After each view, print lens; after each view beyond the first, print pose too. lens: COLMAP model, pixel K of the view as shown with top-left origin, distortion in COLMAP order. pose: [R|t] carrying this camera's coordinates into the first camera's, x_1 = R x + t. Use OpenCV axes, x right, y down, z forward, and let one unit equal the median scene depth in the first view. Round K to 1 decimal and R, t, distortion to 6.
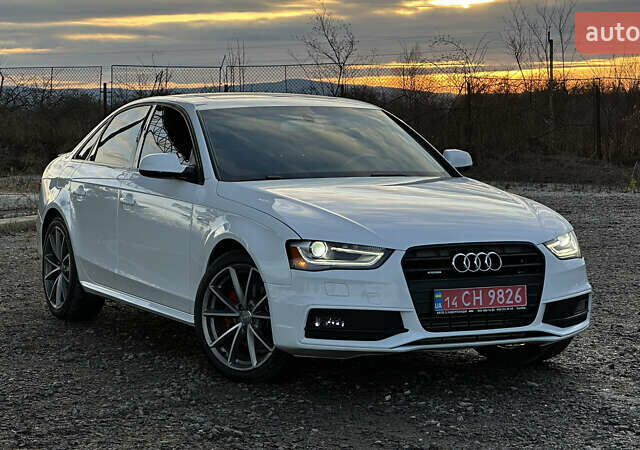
lens RADIAL K [[1810.0, 0, 321.4], [0, 1810.0, 226.1], [0, 0, 1]] dist [-0.072206, 0.000000]
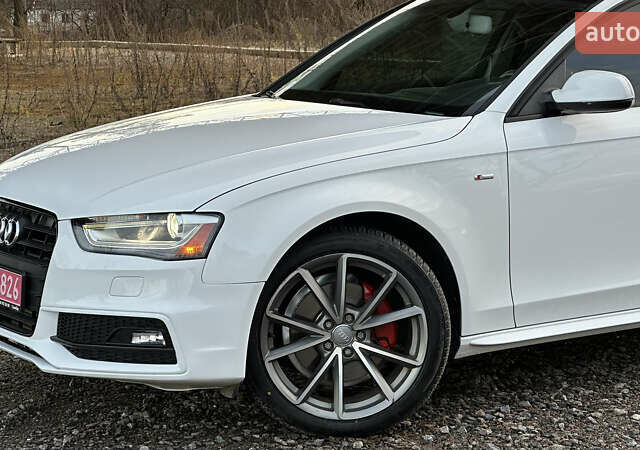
lens RADIAL K [[1810.0, 0, 322.4], [0, 1810.0, 222.2], [0, 0, 1]] dist [-0.072206, 0.000000]
pose [[0.082376, 0.141609, -0.986489, 0.775741], [-0.050861, 0.989161, 0.137745, -0.083684], [0.995303, 0.038827, 0.088685, 1.059349]]
